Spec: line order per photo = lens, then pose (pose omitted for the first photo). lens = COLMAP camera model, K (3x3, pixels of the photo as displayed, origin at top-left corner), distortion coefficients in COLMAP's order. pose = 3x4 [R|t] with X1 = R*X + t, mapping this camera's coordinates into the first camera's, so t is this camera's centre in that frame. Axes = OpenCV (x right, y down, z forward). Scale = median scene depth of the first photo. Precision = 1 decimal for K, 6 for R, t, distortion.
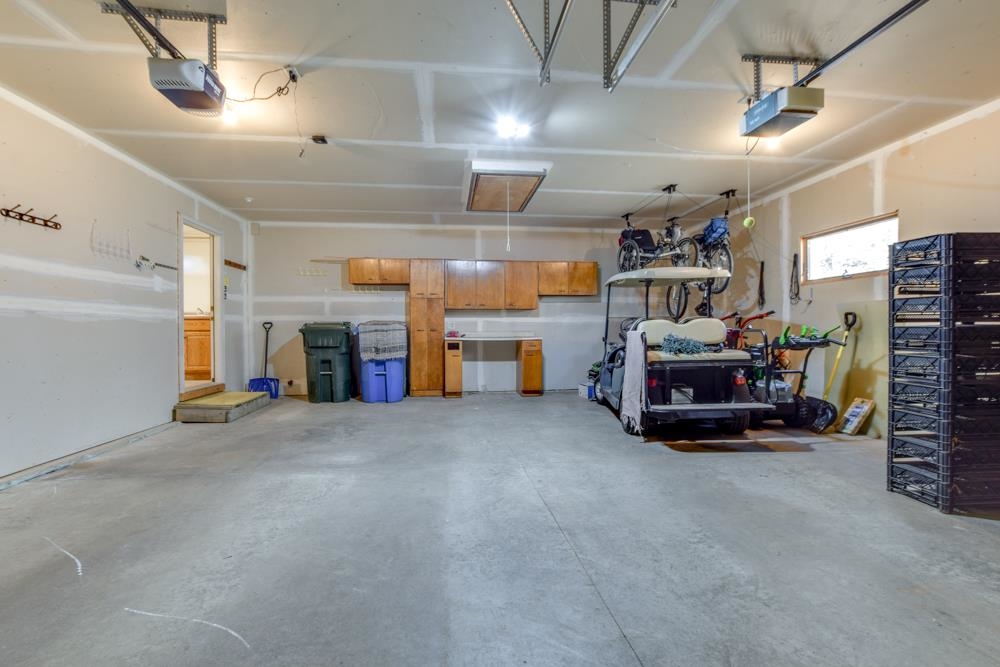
lens RADIAL K [[443.7, 0, 503.5], [0, 443.7, 335.6], [0, 0, 1]] dist [-0.025179, 0.004445]
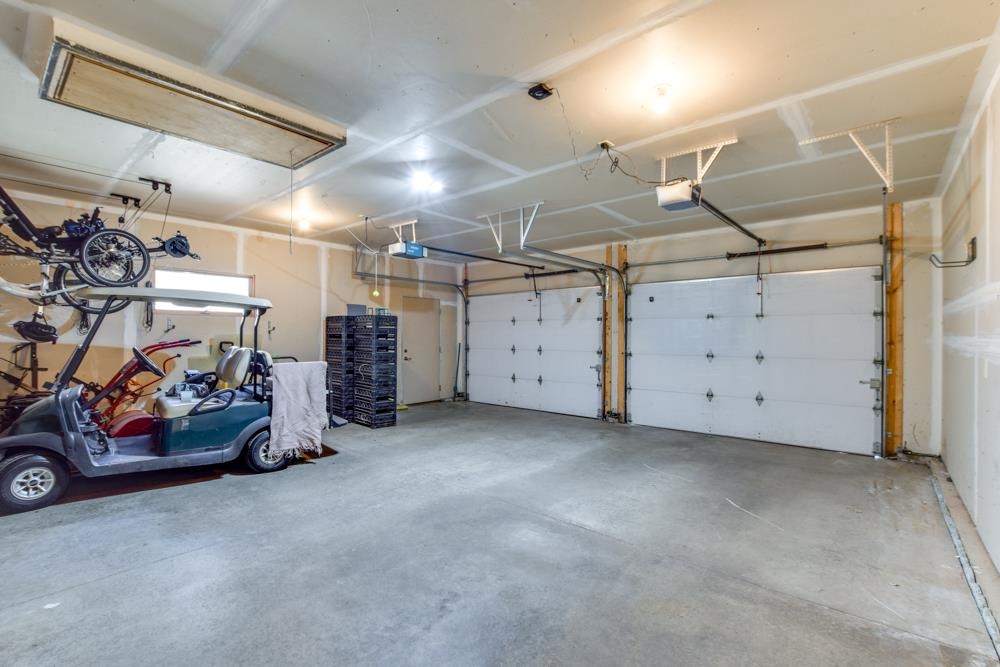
lens RADIAL K [[443.7, 0, 503.5], [0, 443.7, 335.6], [0, 0, 1]] dist [-0.025179, 0.004445]
pose [[-0.671353, 0.004493, 0.741124, -1.074556], [0.008321, 0.999964, 0.001475, -0.096294], [-0.741091, 0.007157, -0.671367, 1.837469]]
